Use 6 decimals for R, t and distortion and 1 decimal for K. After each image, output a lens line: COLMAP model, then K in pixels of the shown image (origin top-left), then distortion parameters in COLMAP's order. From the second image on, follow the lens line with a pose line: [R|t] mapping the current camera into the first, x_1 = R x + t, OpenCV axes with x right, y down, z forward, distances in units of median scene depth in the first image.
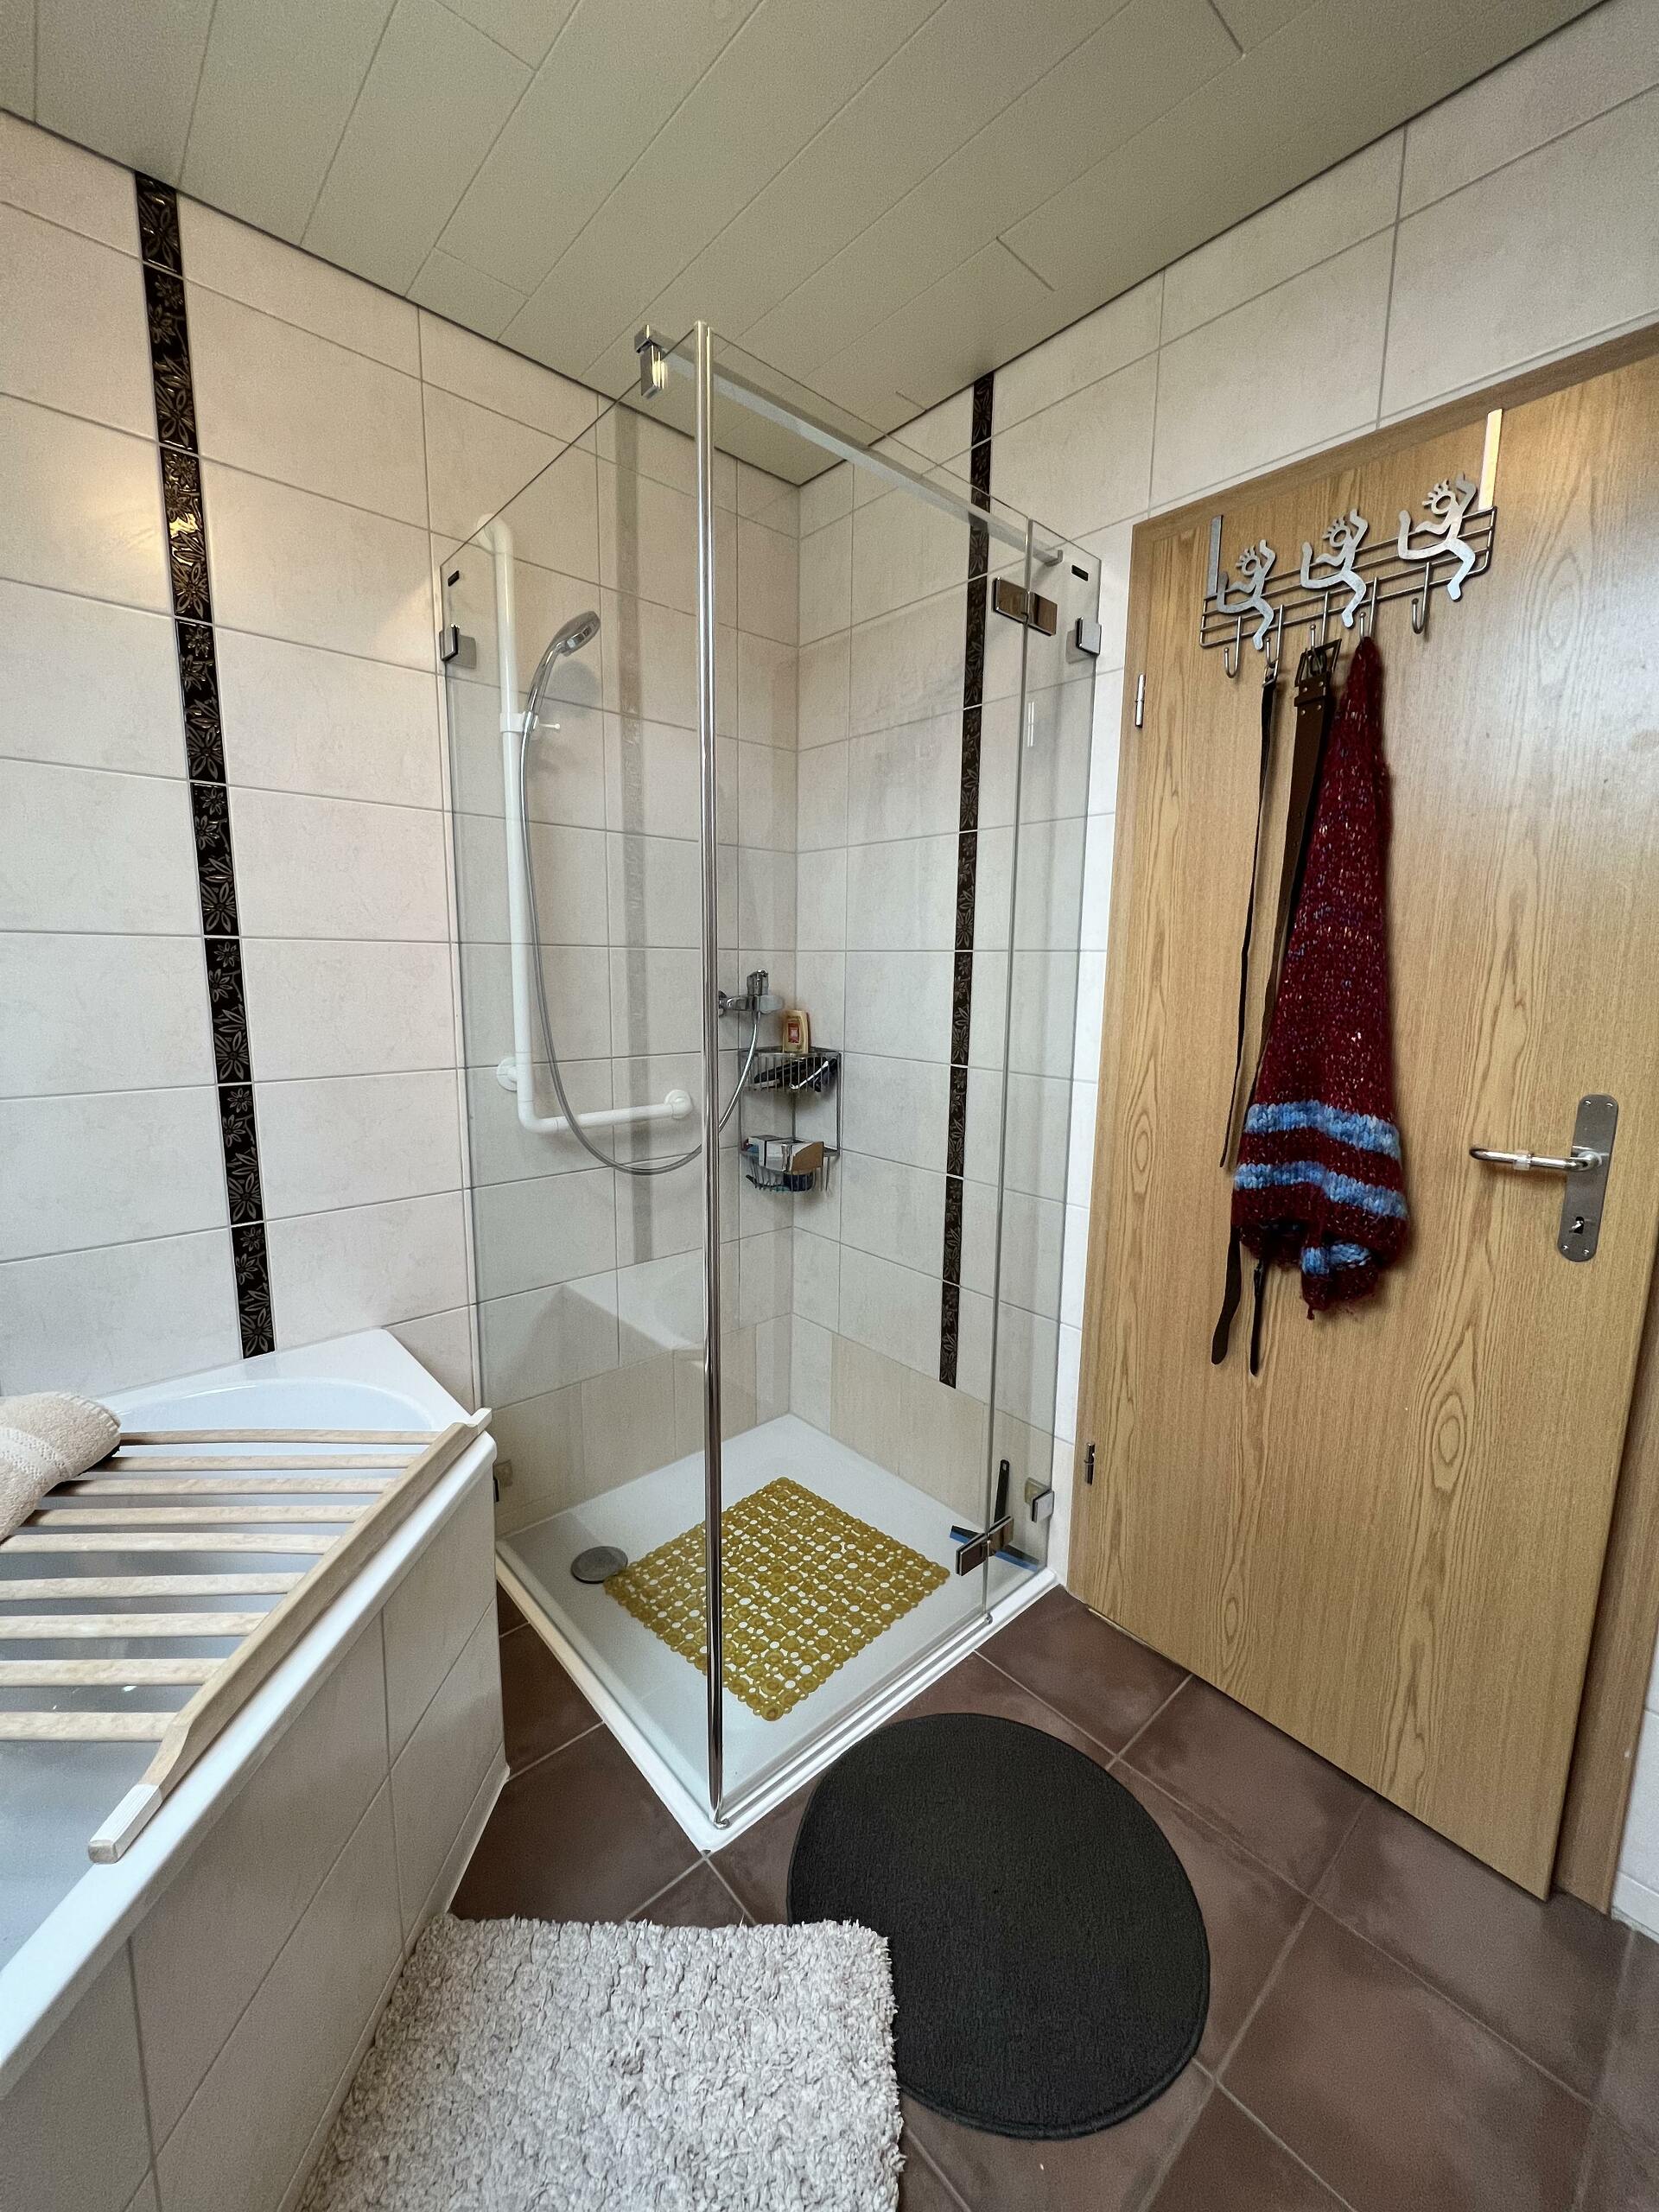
lens RADIAL K [[881.1, 0, 830.0], [0, 881.1, 1094.2], [0, 0, 1]] dist [0.000175, 0.000215]
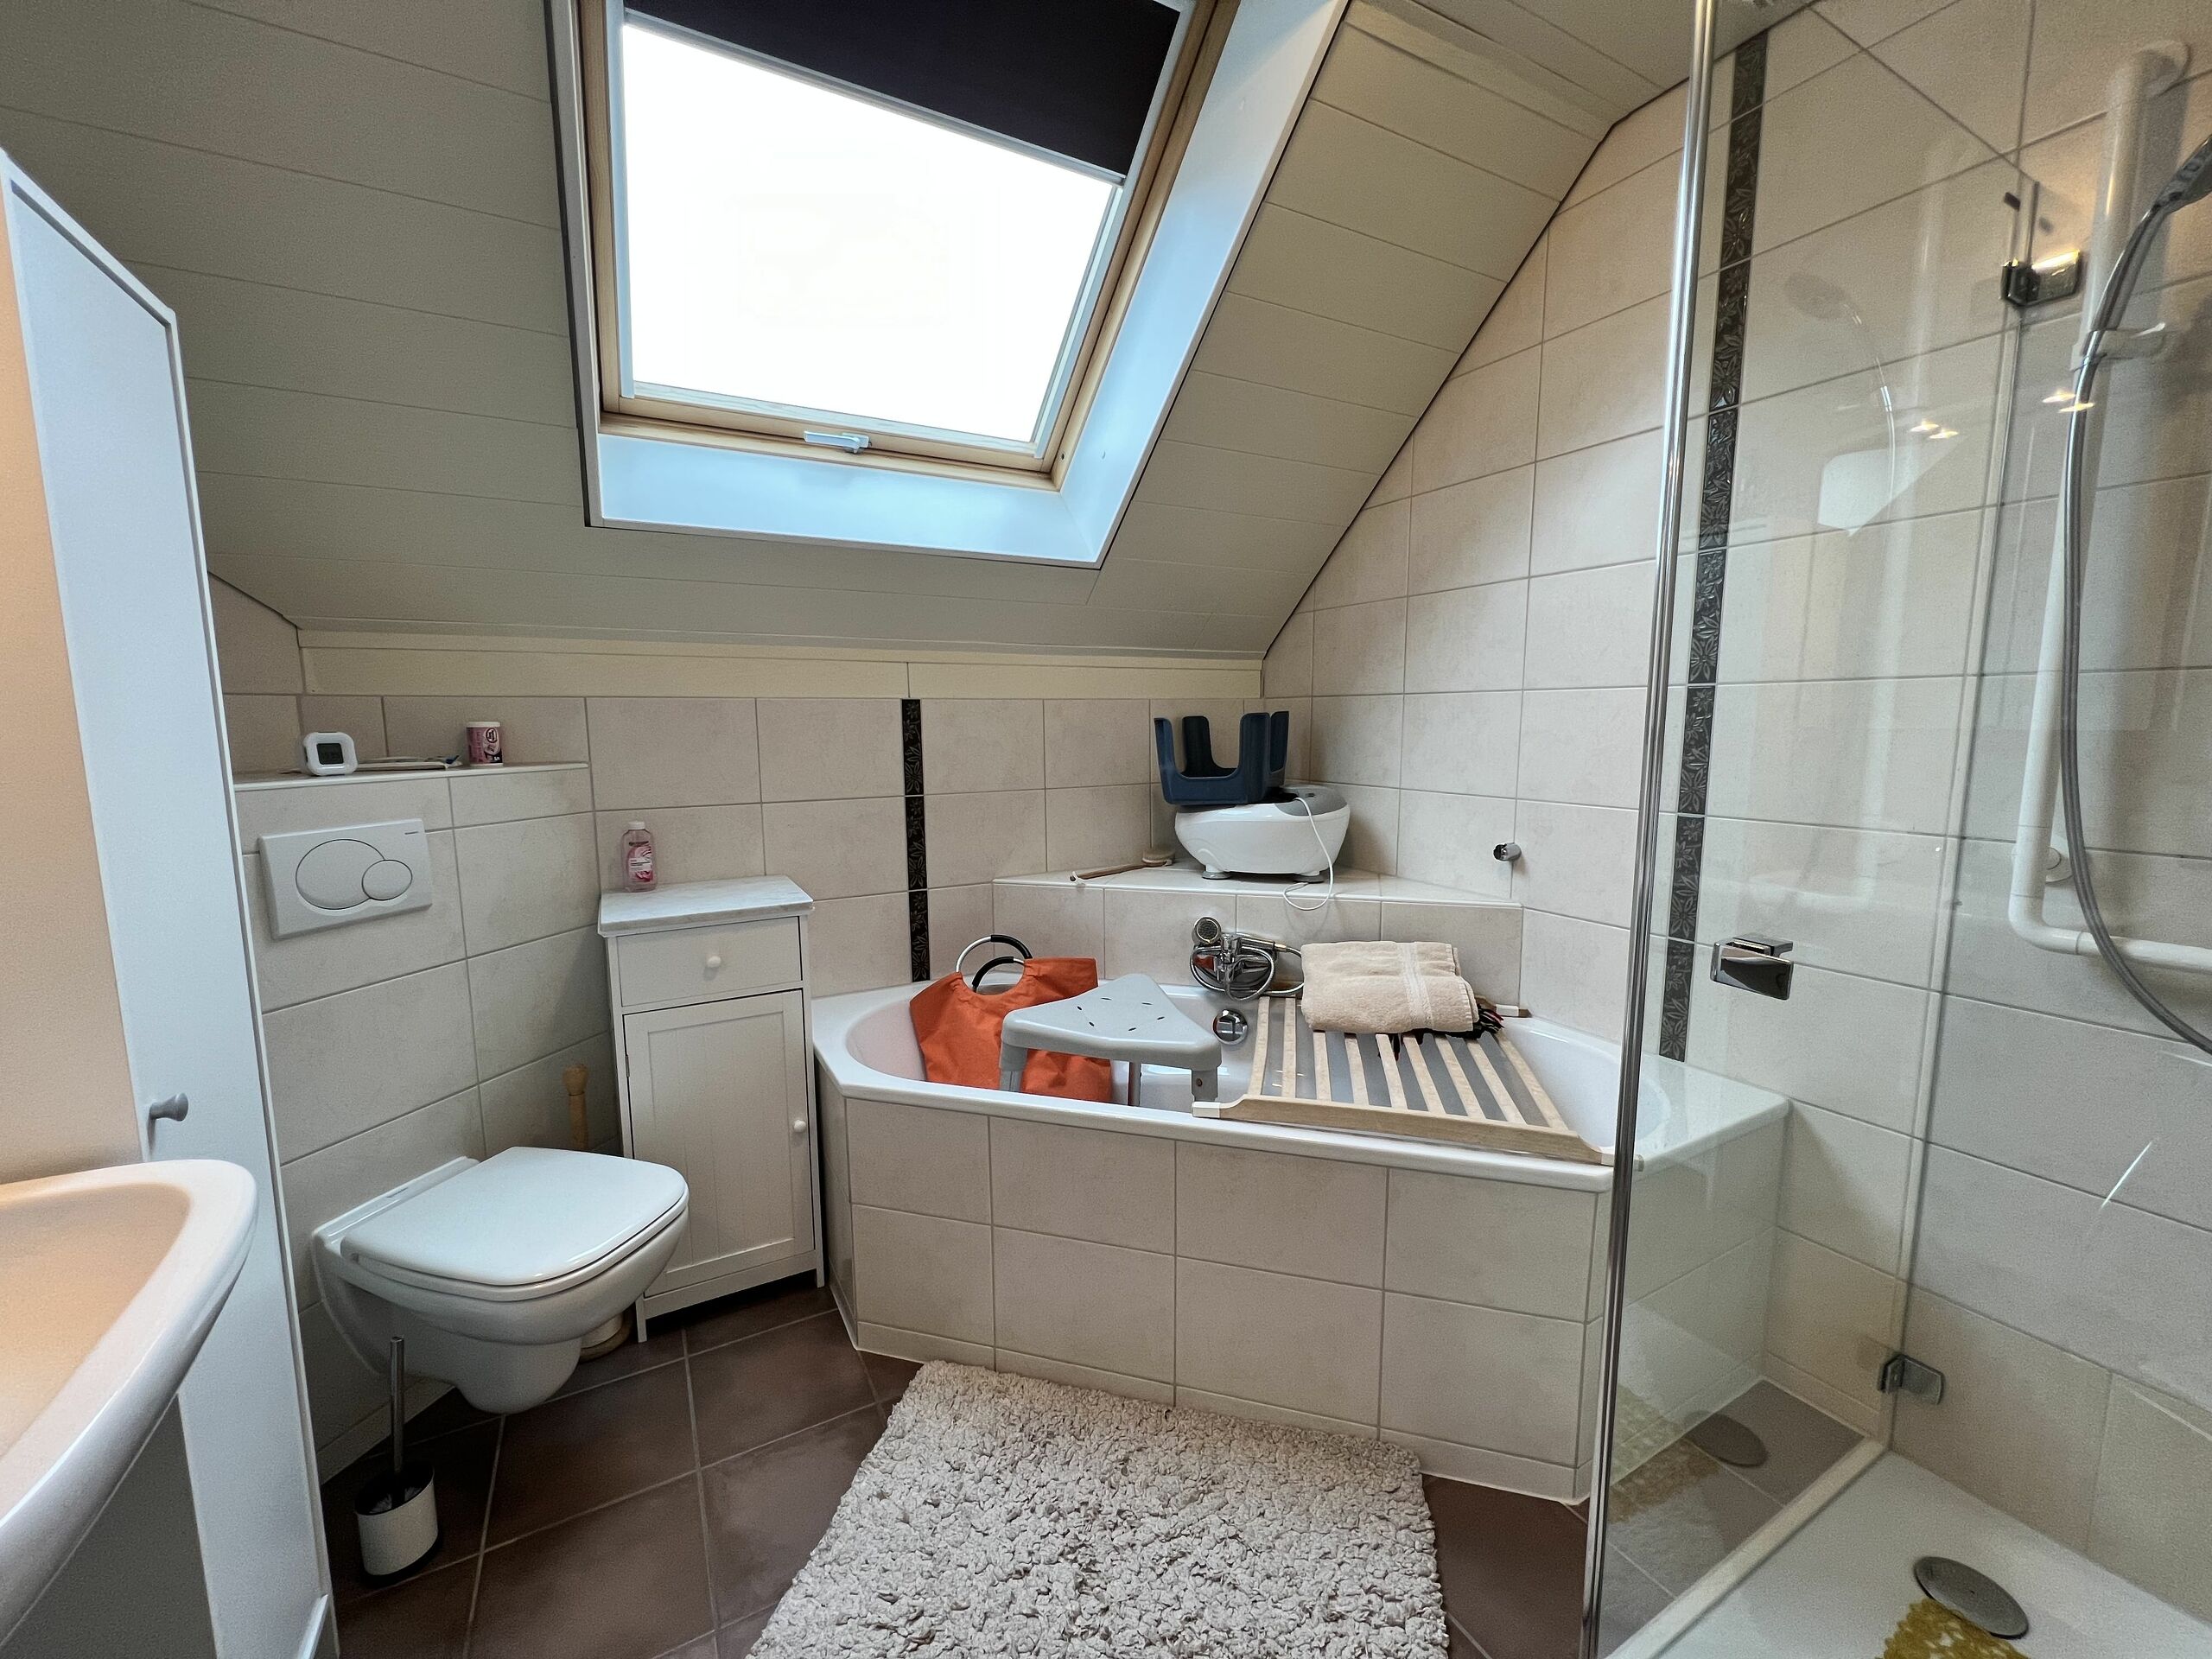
lens RADIAL K [[881.1, 0, 1094.6], [0, 881.1, 827.8], [0, 0, 1]] dist [0.000175, 0.000215]
pose [[-0.233274, 0.109585, -0.966217, 0.583822], [-0.138119, 0.979822, 0.144474, -0.052119], [0.962552, 0.167155, -0.213431, 0.502696]]
